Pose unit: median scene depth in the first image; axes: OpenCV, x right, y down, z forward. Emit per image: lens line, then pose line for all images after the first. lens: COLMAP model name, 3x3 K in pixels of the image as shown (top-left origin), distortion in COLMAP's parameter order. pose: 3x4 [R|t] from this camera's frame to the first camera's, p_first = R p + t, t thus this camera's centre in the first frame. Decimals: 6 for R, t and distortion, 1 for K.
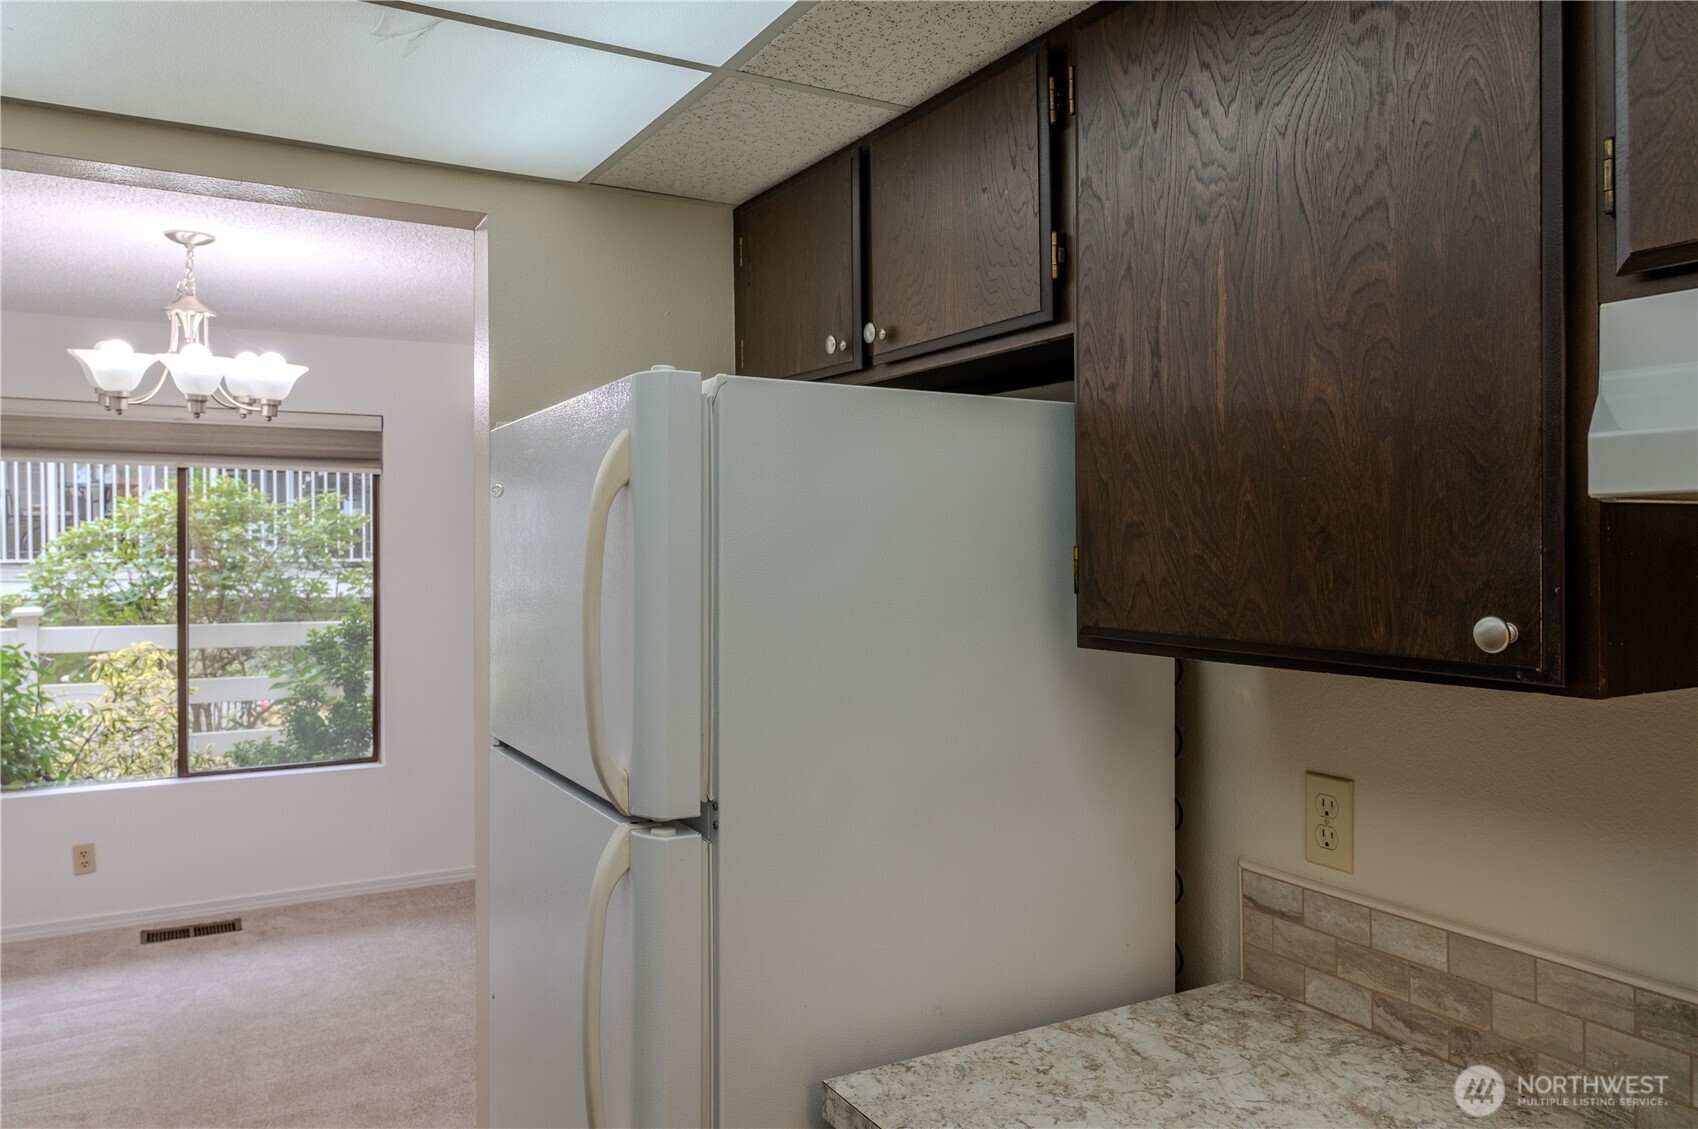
lens RADIAL K [[1208.0, 0, 845.1], [0, 1208.0, 541.6], [0, 0, 1]] dist [-0.008661, -0.001881]
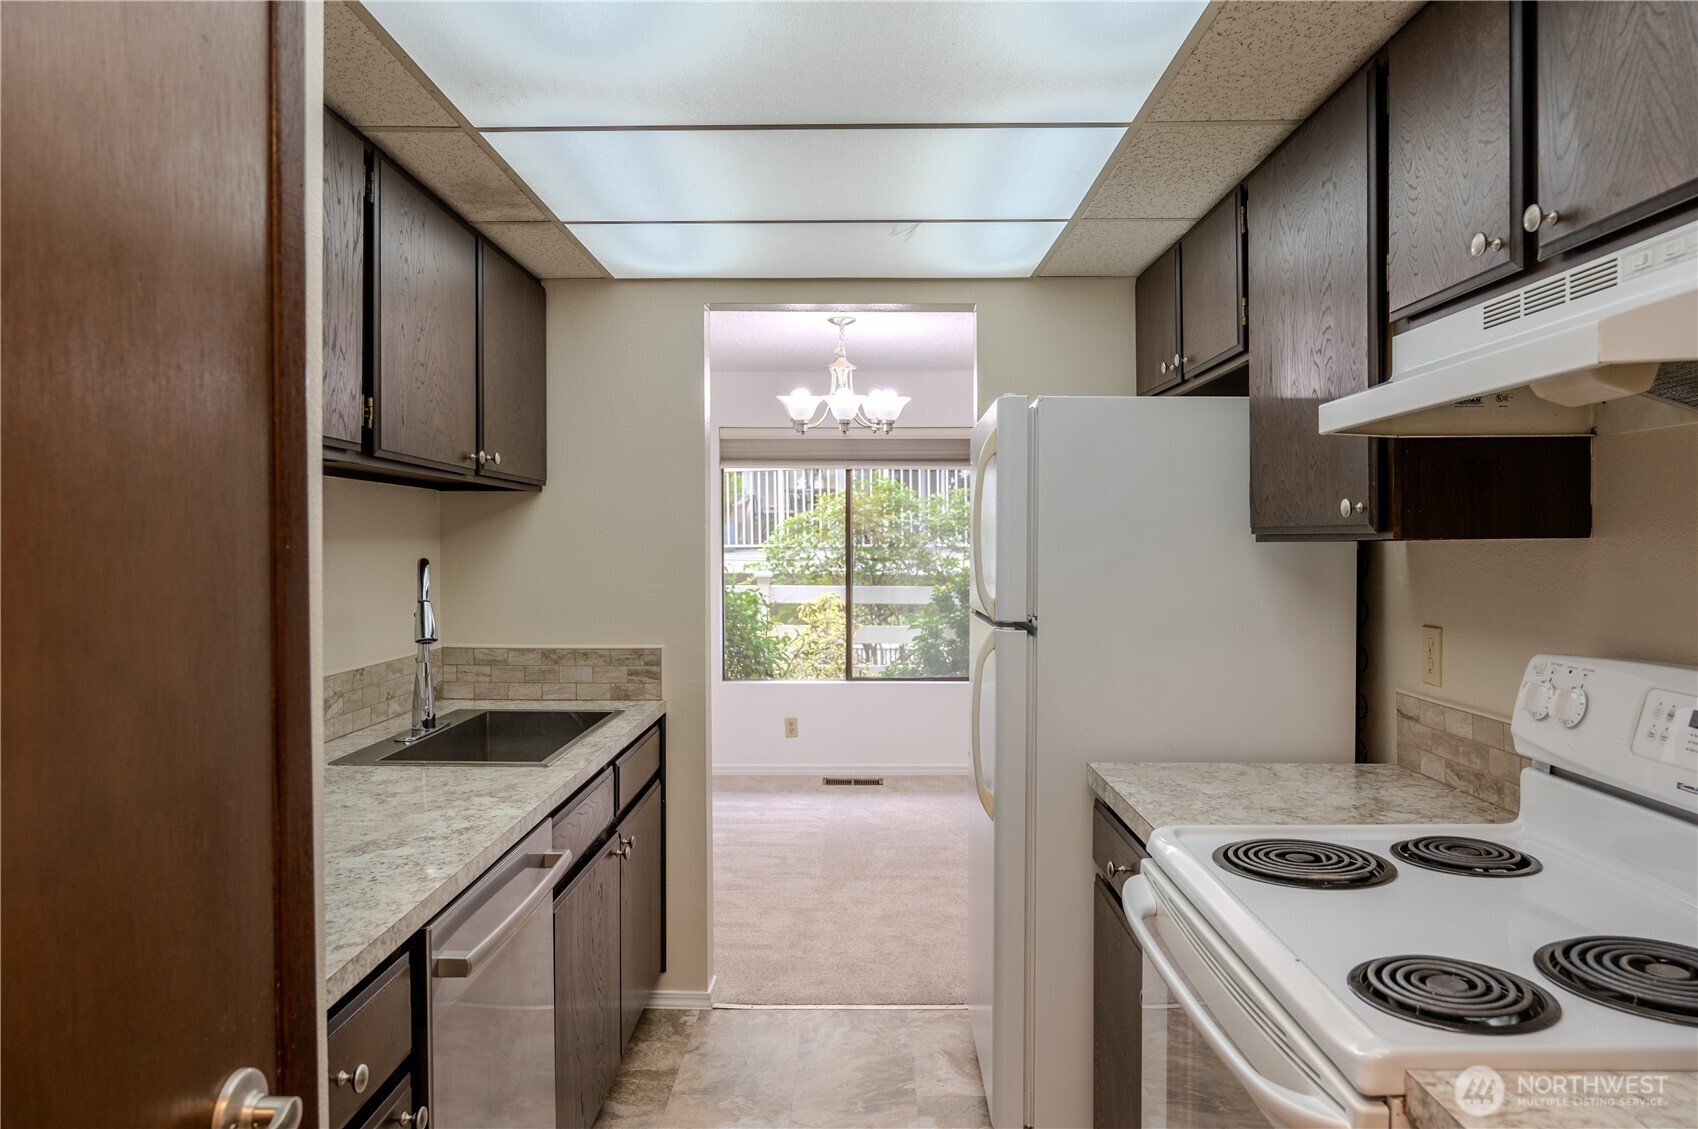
lens RADIAL K [[1157.1, 0, 849.5], [0, 1157.1, 557.6], [0, 0, 1]] dist [-0.009754, 0.002846]
pose [[0.863068, 0.005187, -0.505061, 0.247095], [0.001697, 0.999912, 0.013169, 0.041289], [0.505085, -0.012222, 0.862983, -0.327520]]
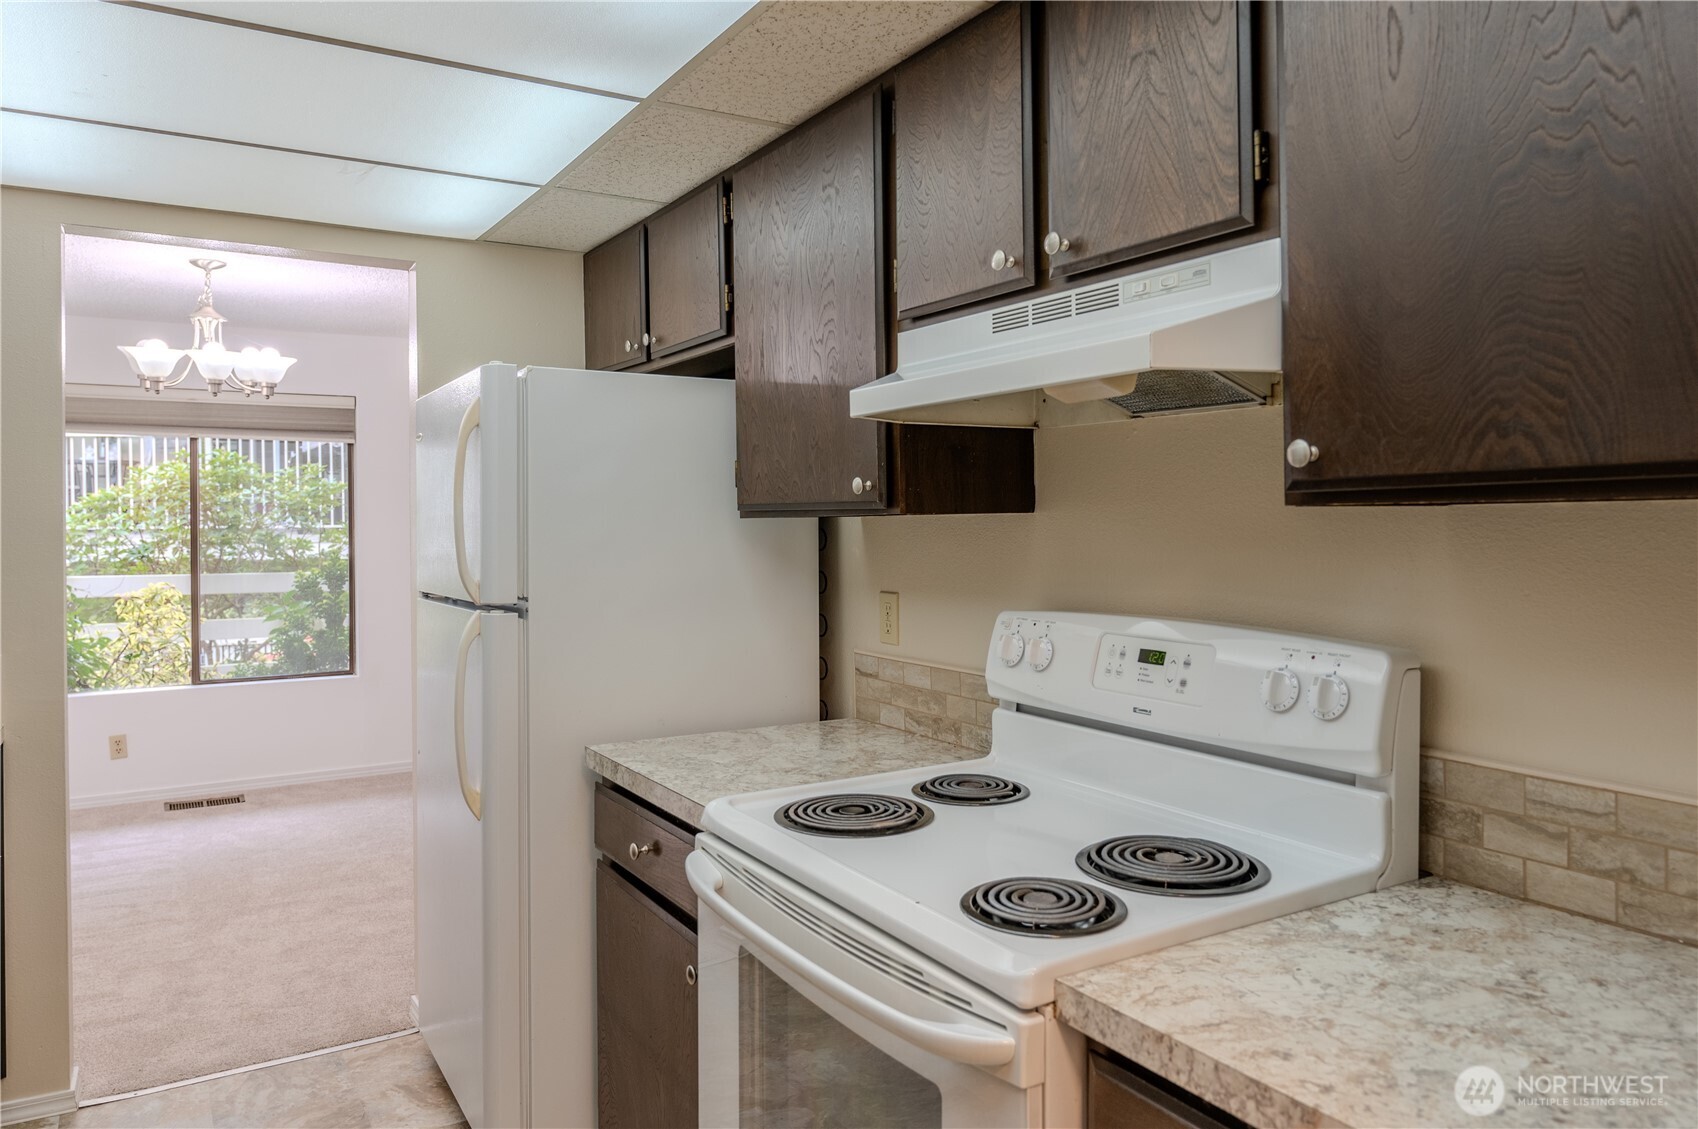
lens RADIAL K [[1158.3, 0, 845.8], [0, 1158.3, 518.1], [0, 0, 1]] dist [-0.010223, 0.002611]
pose [[0.999564, -0.007061, 0.028656, 0.142198], [0.007096, 0.999974, -0.001101, 0.042905], [-0.028647, 0.001304, 0.999589, -0.337489]]
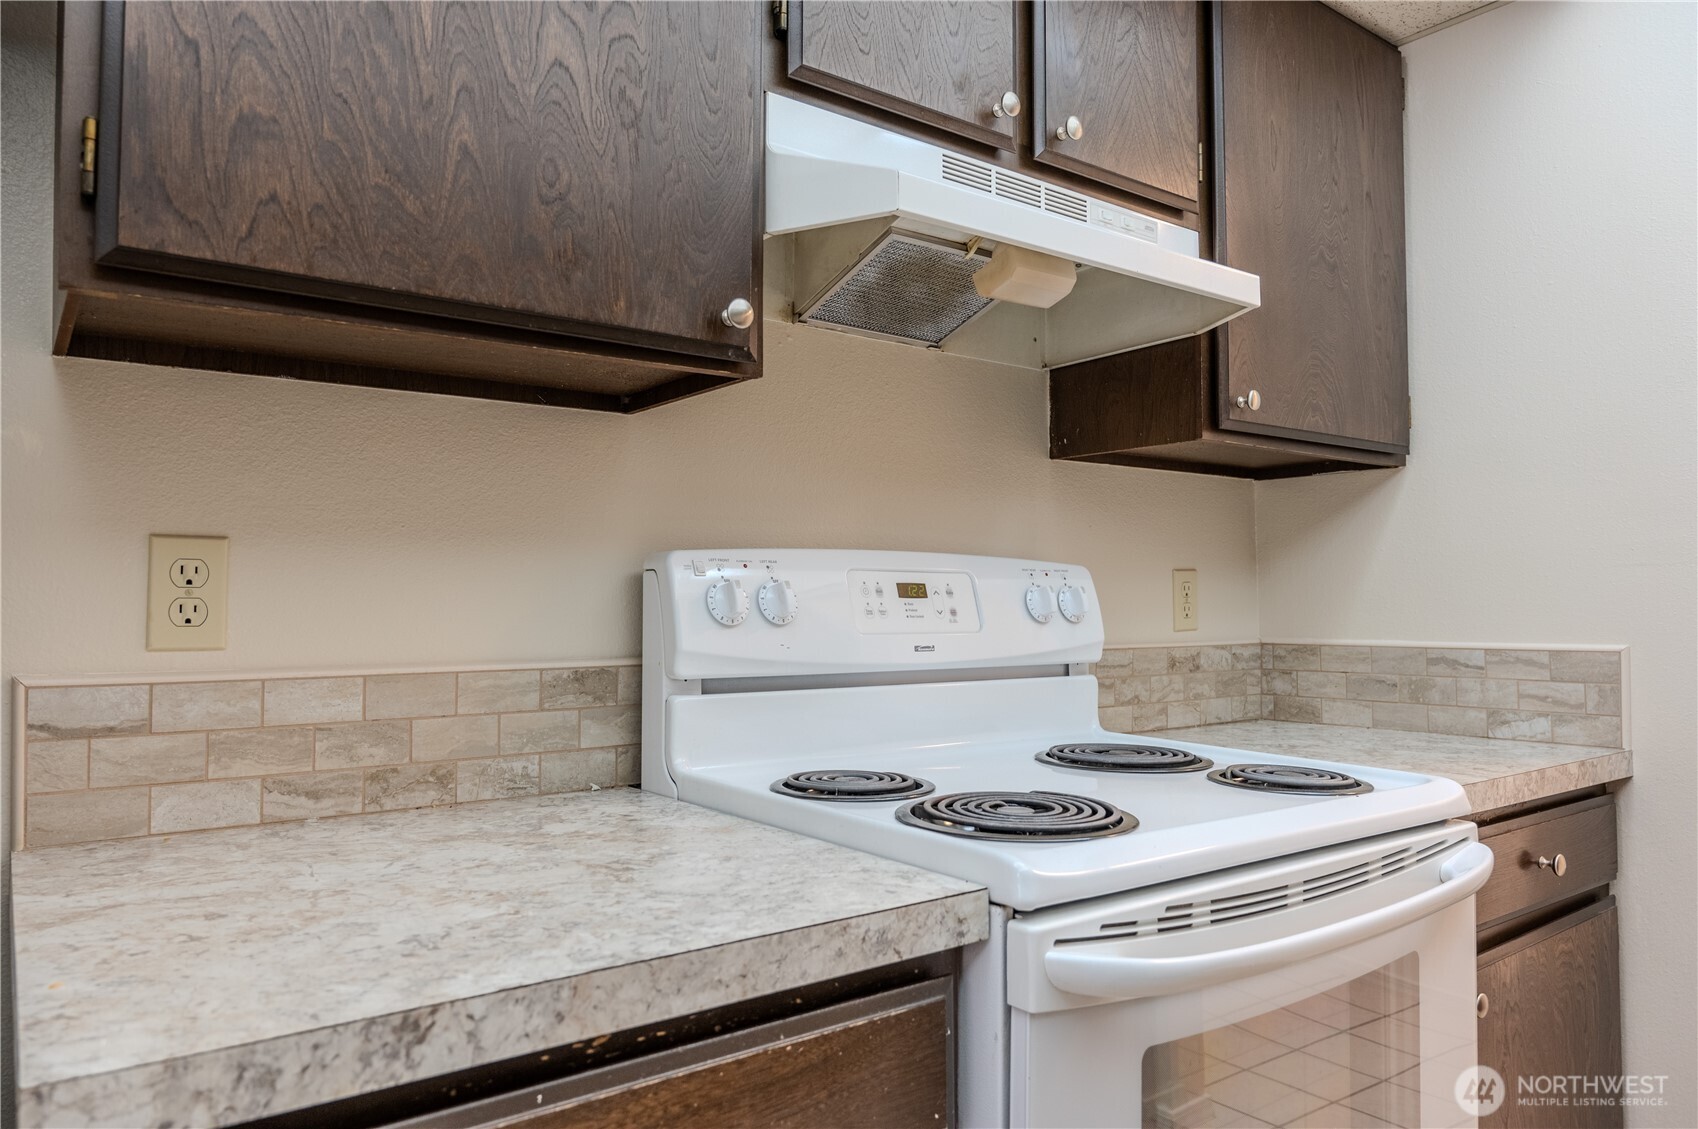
lens RADIAL K [[1128.9, 0, 849.0], [0, 1128.9, 564.5], [0, 0, 1]] dist [-0.005031, -0.001973]
pose [[-0.129071, 0.033004, 0.991086, -0.195064], [0.001535, 0.999451, -0.033083, 0.117013], [-0.991634, -0.002749, -0.129051, 0.323925]]
